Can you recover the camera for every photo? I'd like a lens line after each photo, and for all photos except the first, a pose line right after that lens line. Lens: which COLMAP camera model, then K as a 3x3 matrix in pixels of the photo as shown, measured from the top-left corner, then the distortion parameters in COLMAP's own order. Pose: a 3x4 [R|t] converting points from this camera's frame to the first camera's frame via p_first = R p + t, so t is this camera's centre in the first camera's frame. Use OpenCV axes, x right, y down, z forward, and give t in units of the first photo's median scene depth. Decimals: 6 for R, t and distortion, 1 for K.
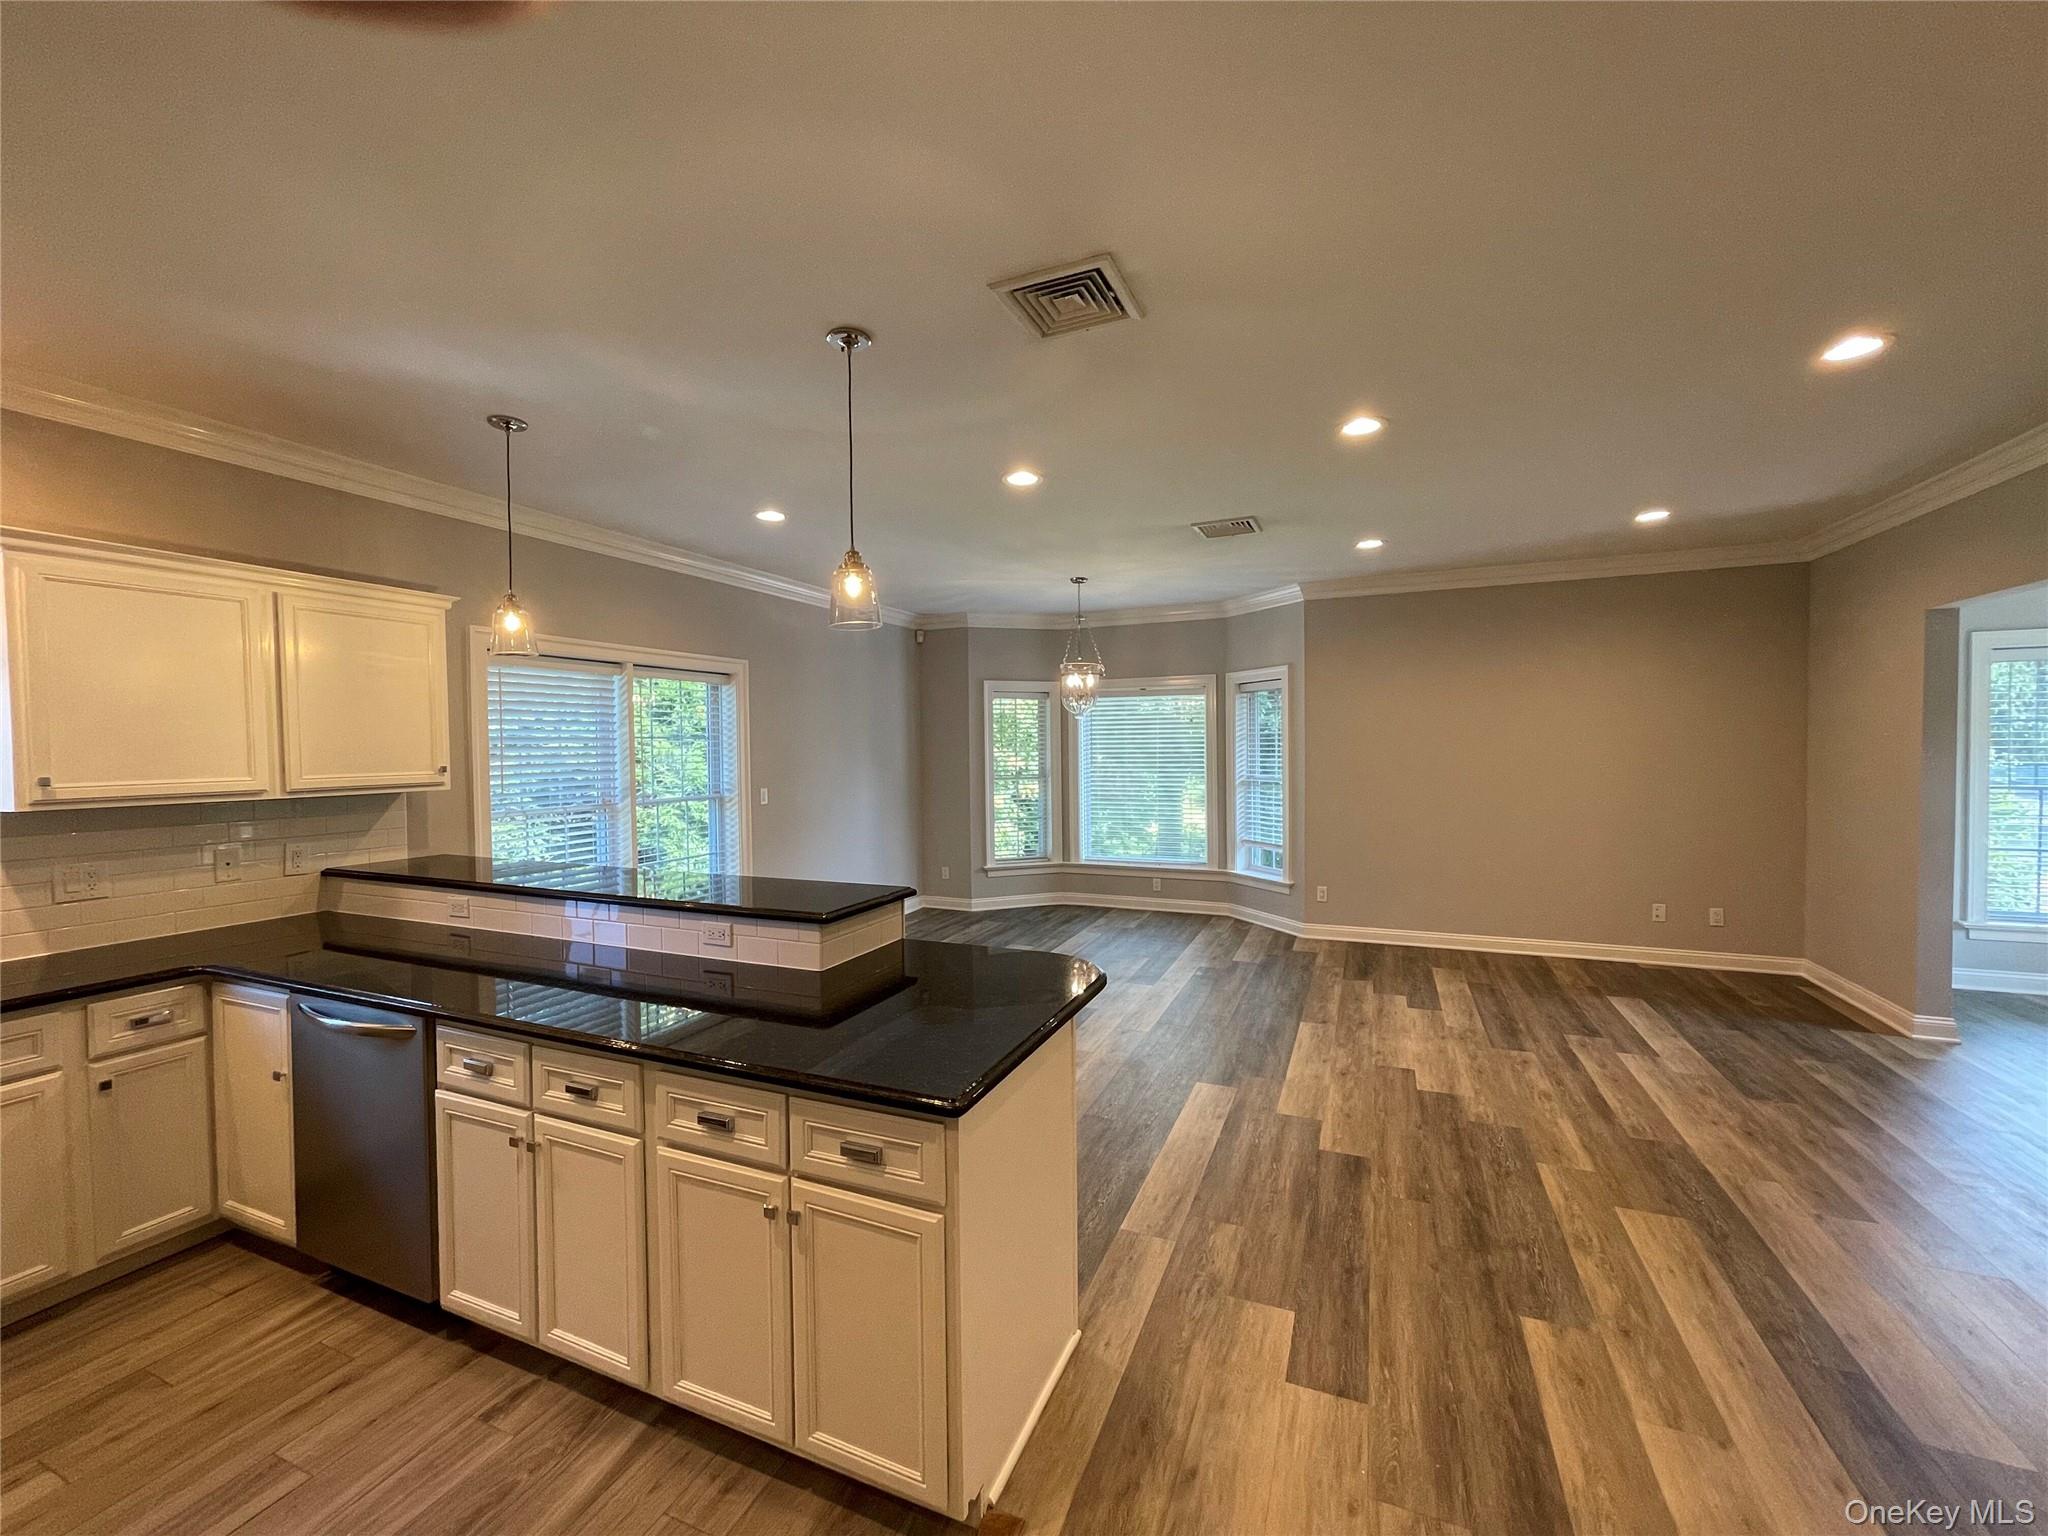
lens RADIAL K [[827.4, 0, 1019.4], [0, 827.4, 765.5], [0, 0, 1]] dist [-0.000570, 0.000504]
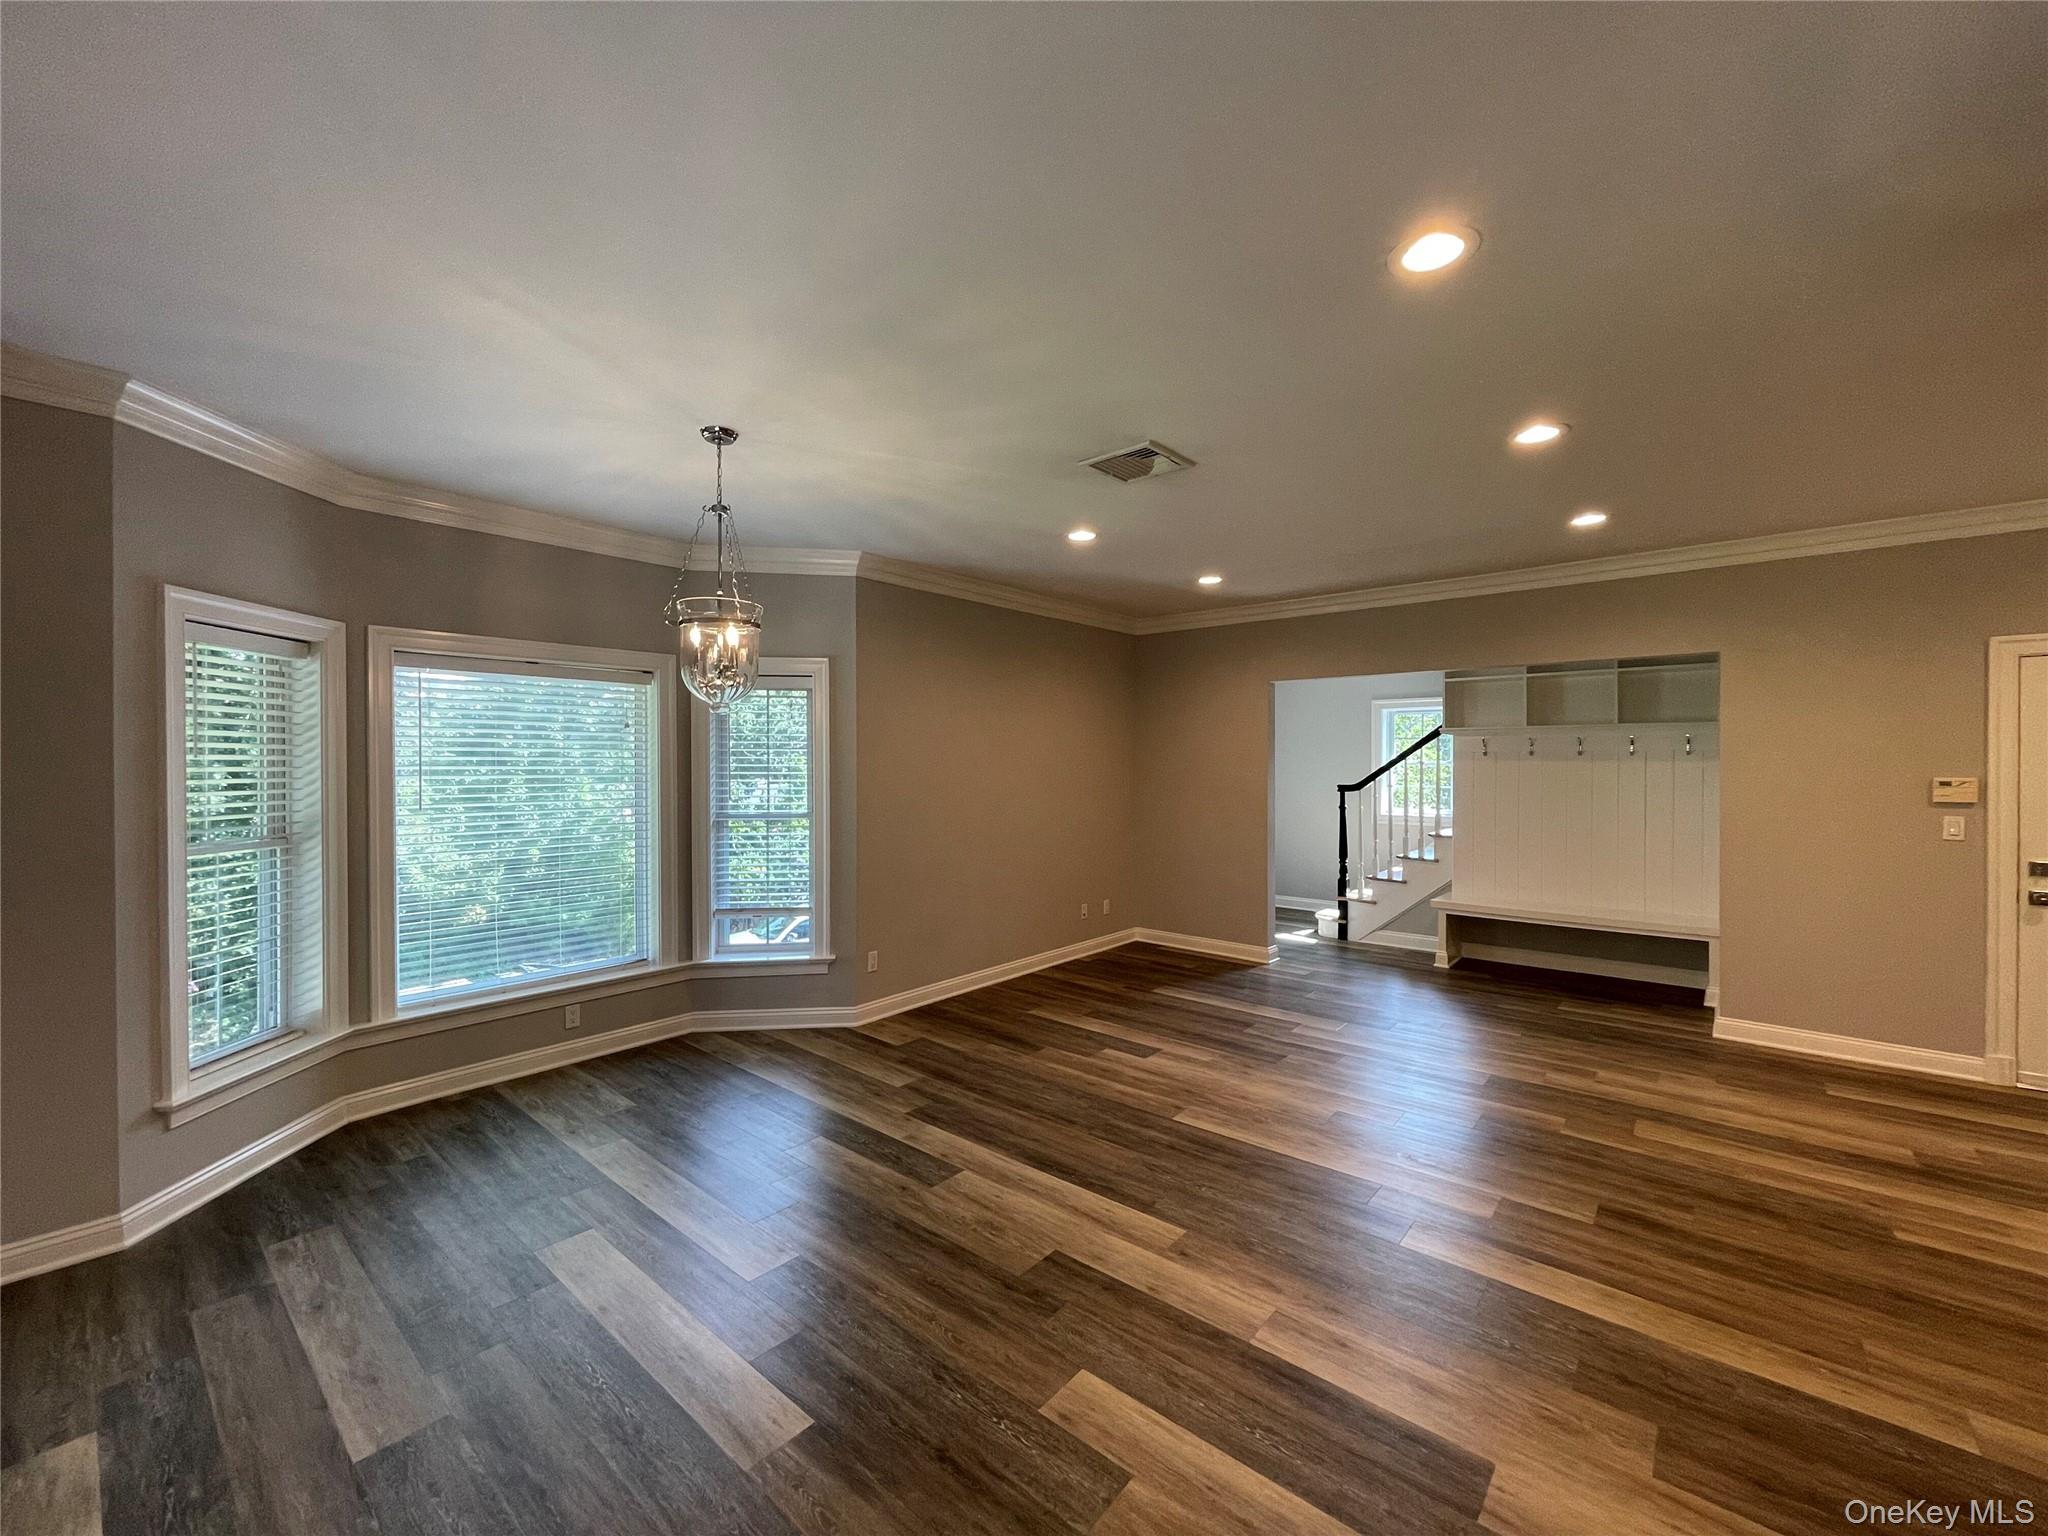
lens RADIAL K [[827.4, 0, 1020.0], [0, 827.4, 765.1], [0, 0, 1]] dist [-0.000570, 0.000504]
pose [[0.296323, 0.006726, 0.955064, -0.641093], [0.019161, 0.999732, -0.012986, -0.028505], [-0.954895, 0.022148, 0.296115, 1.252344]]
